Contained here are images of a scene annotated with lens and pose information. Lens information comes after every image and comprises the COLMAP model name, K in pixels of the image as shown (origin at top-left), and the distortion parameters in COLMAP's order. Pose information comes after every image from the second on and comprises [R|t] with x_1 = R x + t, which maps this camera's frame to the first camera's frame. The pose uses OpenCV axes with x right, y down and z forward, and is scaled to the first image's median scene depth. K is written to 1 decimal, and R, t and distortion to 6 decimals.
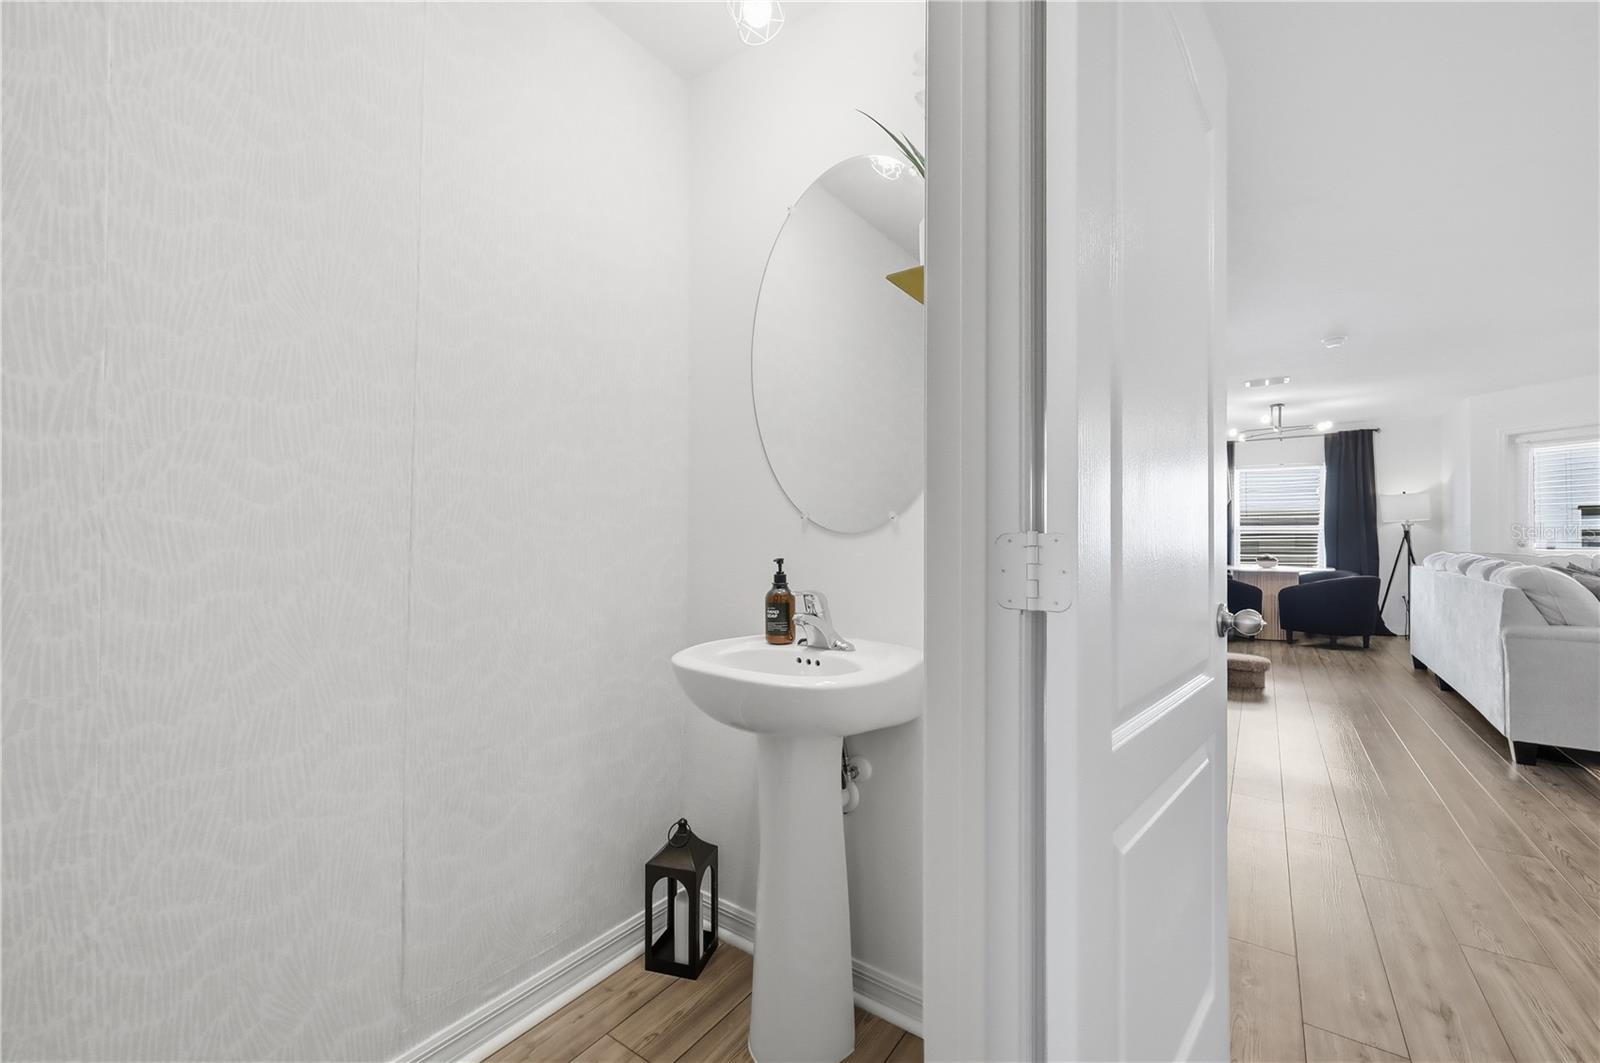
lens RADIAL K [[652.5, 0, 800.0], [0, 652.5, 531.5], [0, 0, 1]] dist [-0.001890, -0.000028]
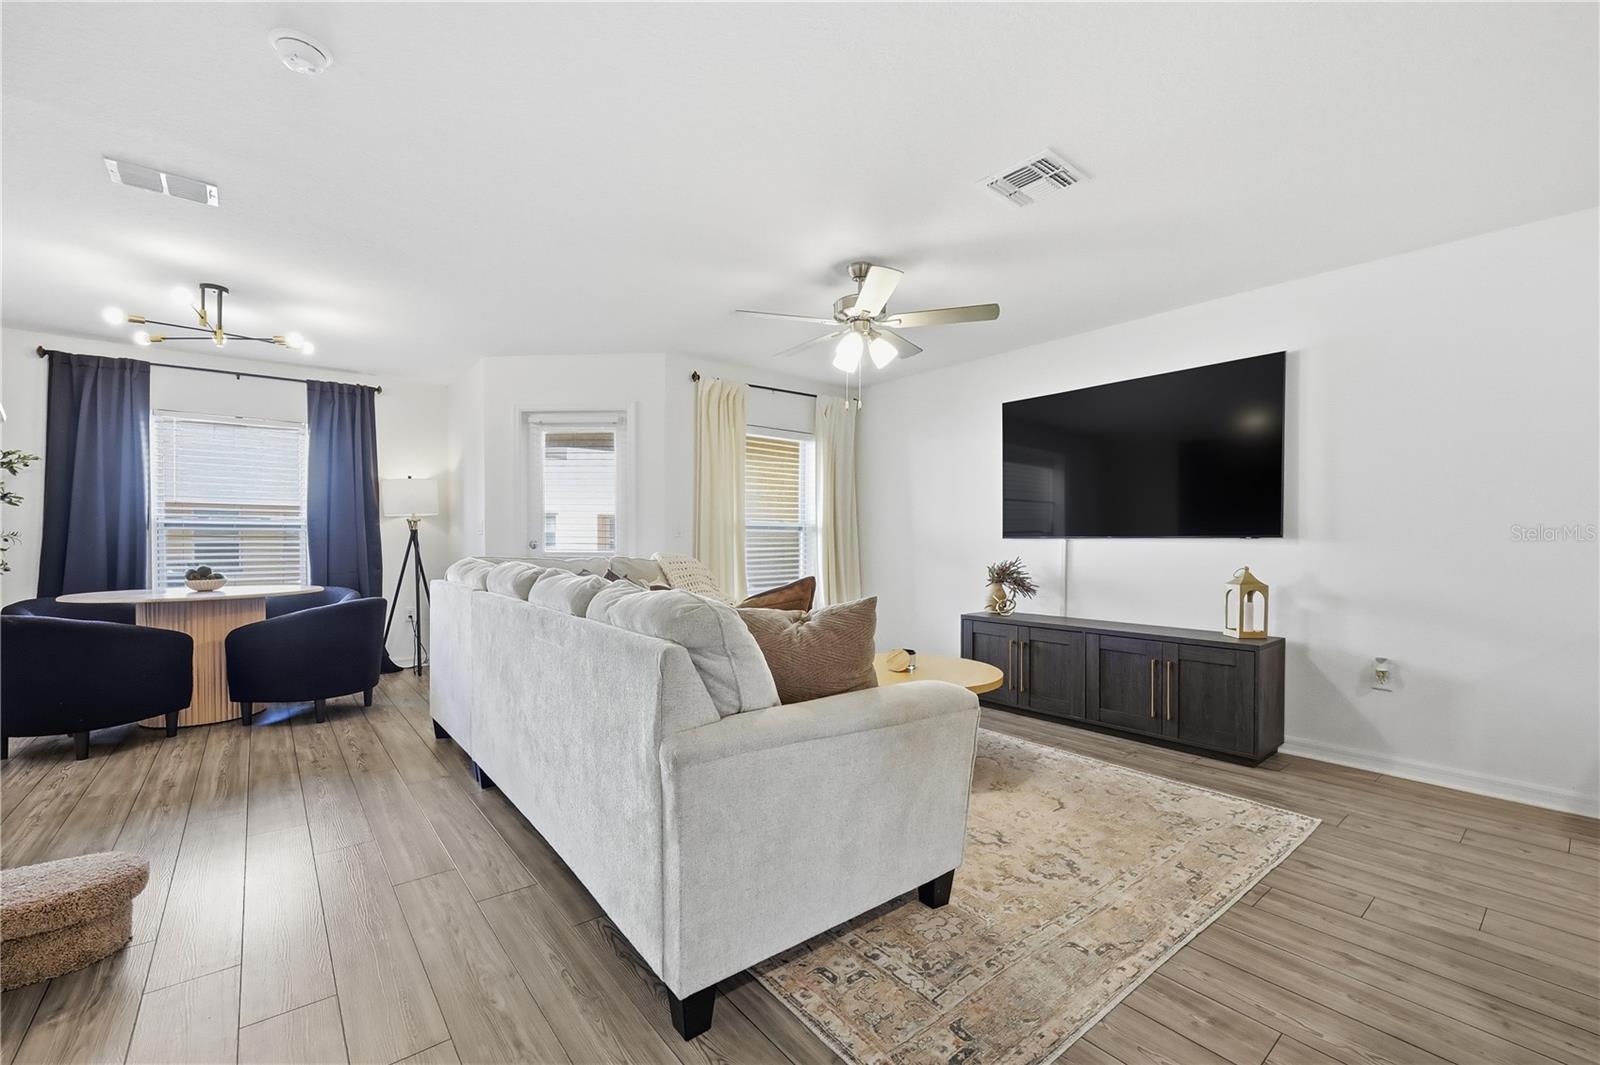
lens RADIAL K [[665.4, 0, 797.5], [0, 665.4, 549.1], [0, 0, 1]] dist [-0.001461, 0.000074]
pose [[0.270316, -0.016178, 0.962636, 0.393961], [-0.006689, 0.999803, 0.018681, 0.006014], [-0.962748, -0.011489, 0.270155, 0.463106]]
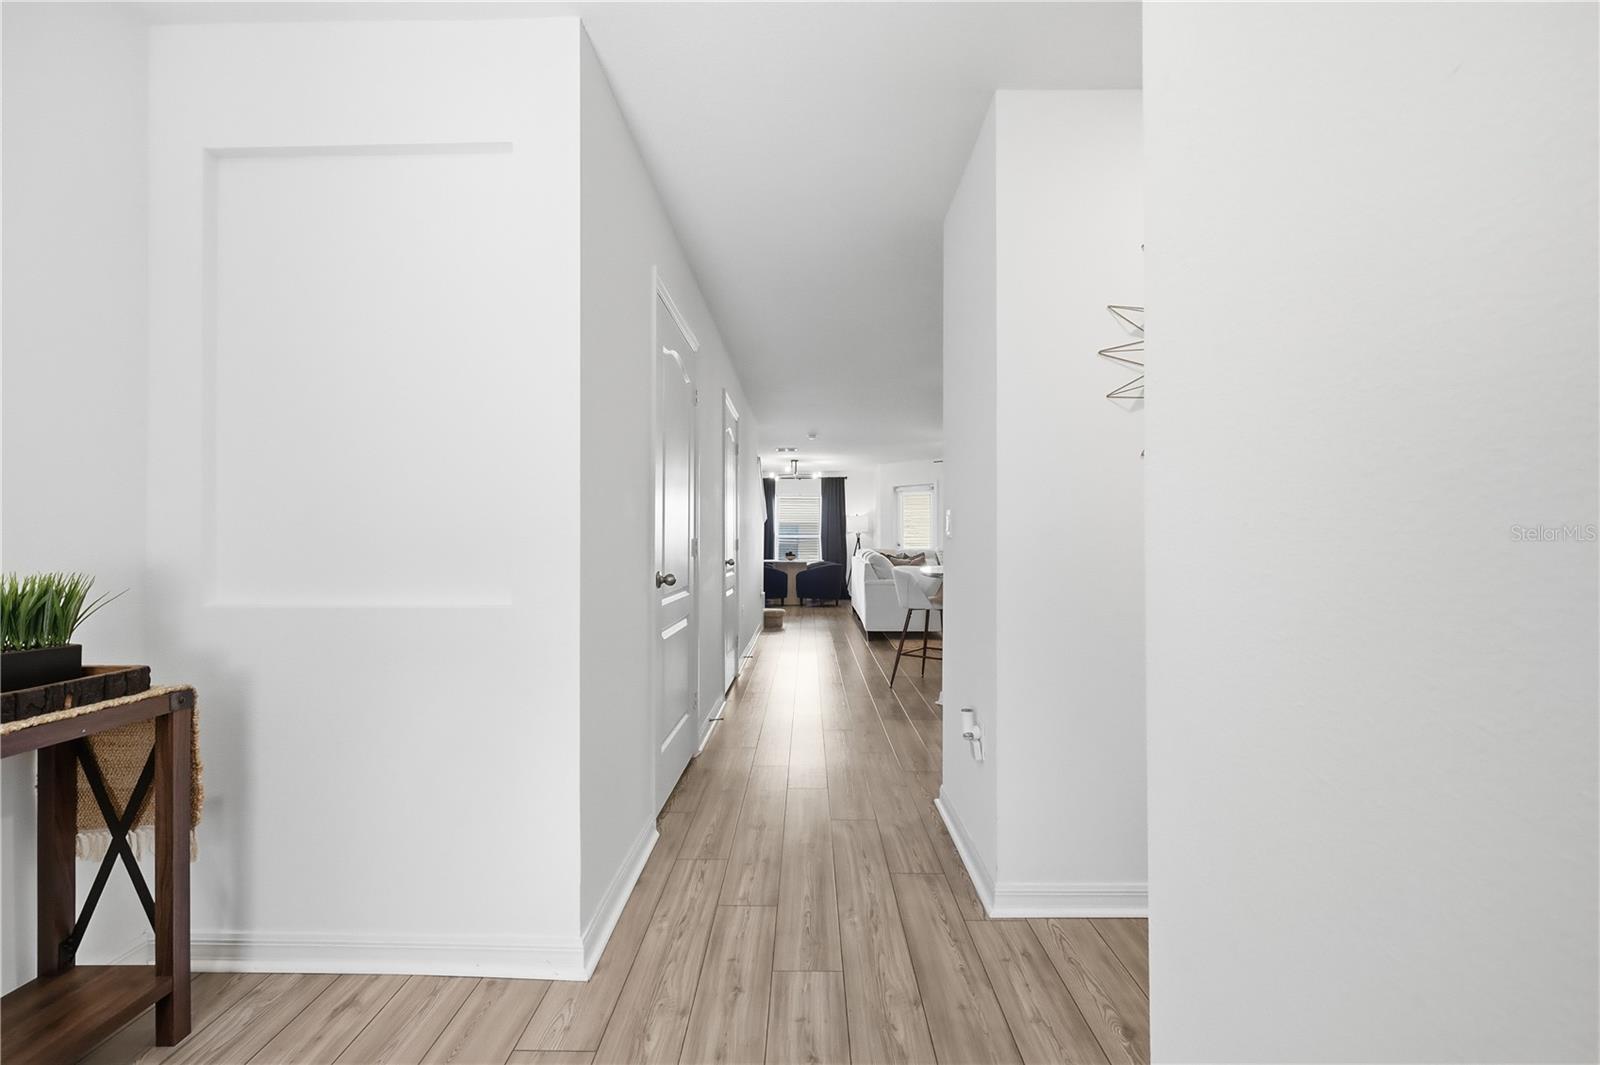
lens RADIAL K [[632.1, 0, 786.5], [0, 632.1, 536.5], [0, 0, 1]] dist [-0.001533, -0.000059]
pose [[0.835914, 0.001043, 0.548860, -0.186910], [-0.000947, 0.999999, -0.000457, -0.002425], [-0.548860, -0.000138, 0.835914, -0.376039]]
